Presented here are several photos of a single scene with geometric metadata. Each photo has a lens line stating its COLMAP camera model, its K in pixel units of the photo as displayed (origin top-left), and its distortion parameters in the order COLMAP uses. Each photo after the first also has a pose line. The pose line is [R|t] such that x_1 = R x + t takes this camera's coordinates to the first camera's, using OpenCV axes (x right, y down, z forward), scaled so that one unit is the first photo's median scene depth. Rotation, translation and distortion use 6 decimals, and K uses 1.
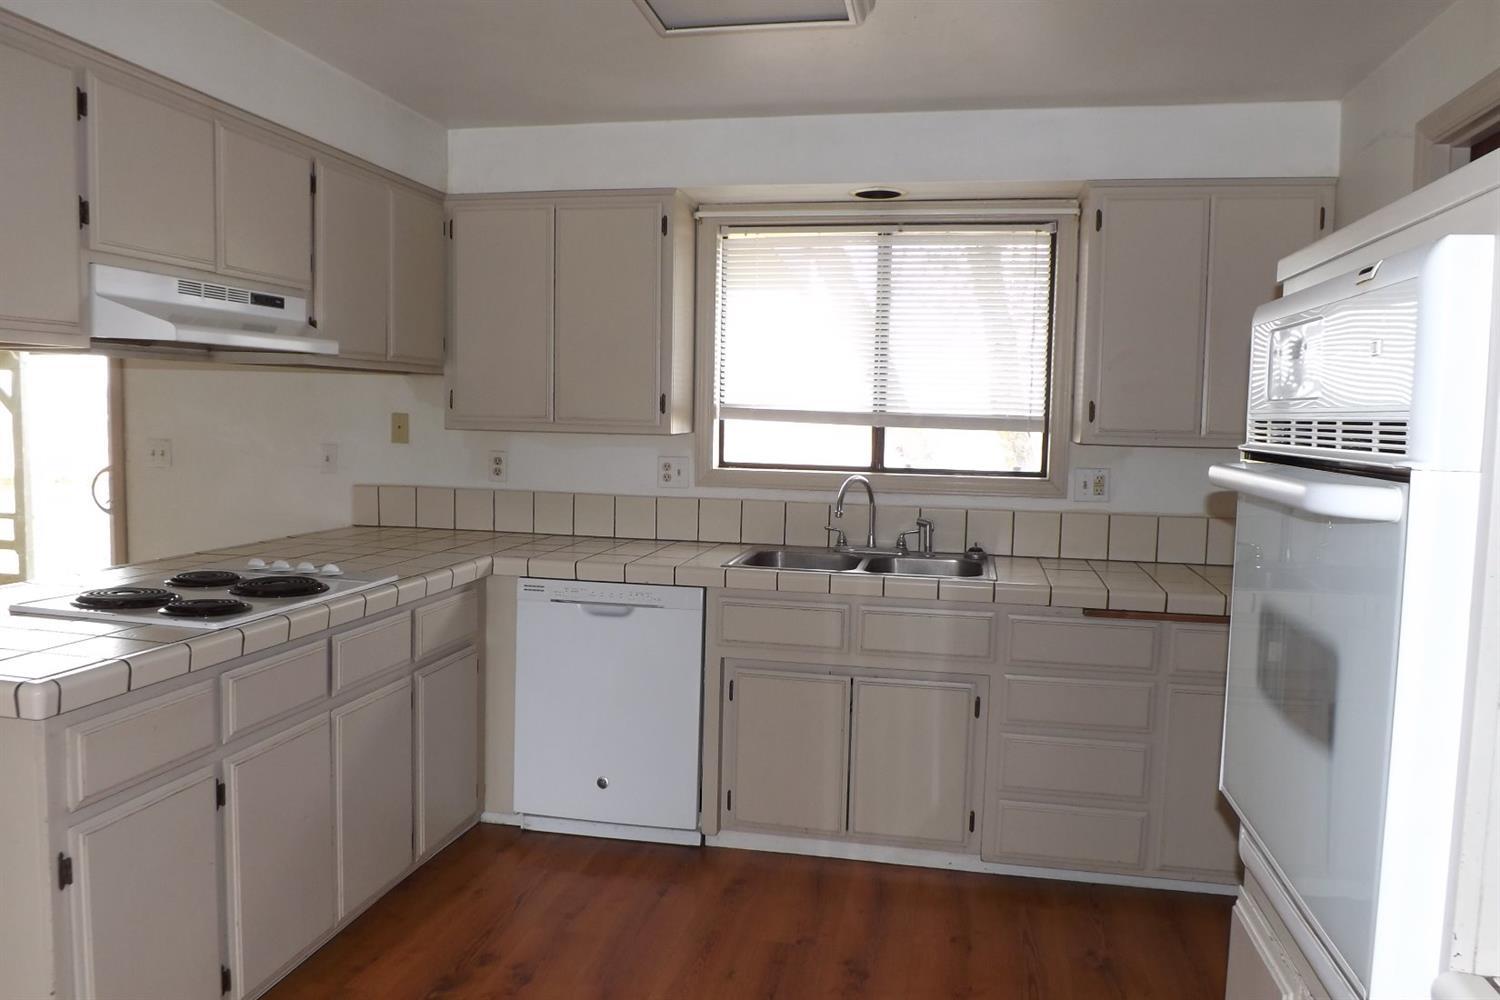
lens RADIAL K [[1077.4, 0, 755.3], [0, 1077.4, 494.6], [0, 0, 1]] dist [-0.063097, -0.000797]
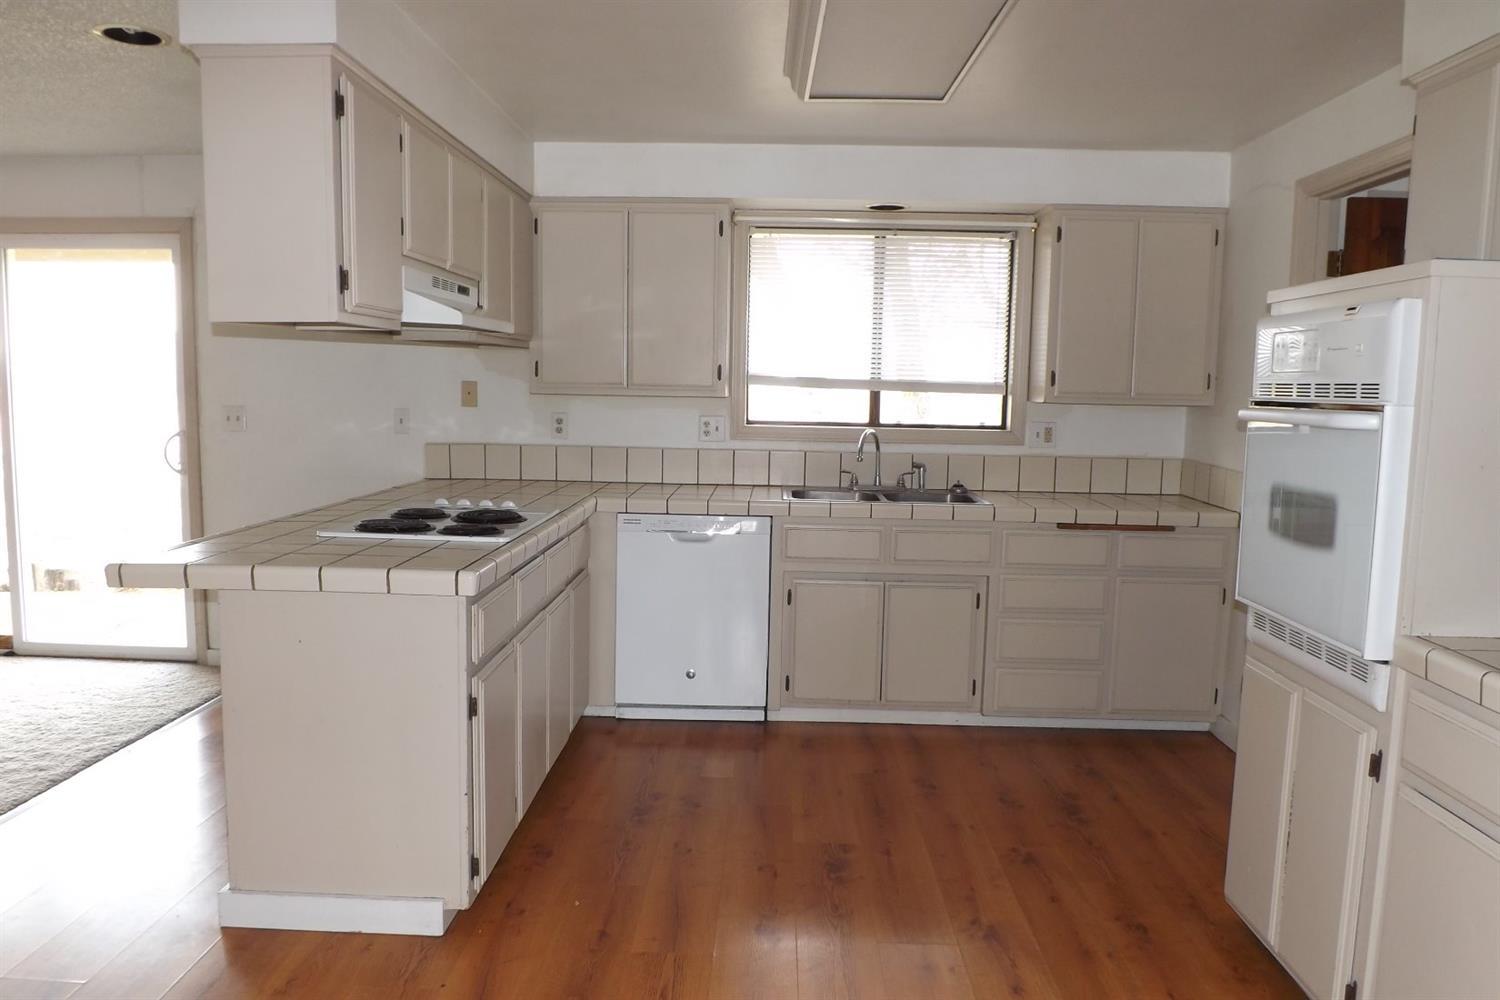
lens RADIAL K [[1080.9, 0, 750.0], [0, 1080.9, 505.1], [0, 0, 1]] dist [-0.073149, 0.001339]
pose [[0.984990, -0.022039, 0.171199, -0.263382], [0.015432, 0.999087, 0.039825, 0.018941], [-0.171921, -0.036585, 0.984431, -0.233542]]
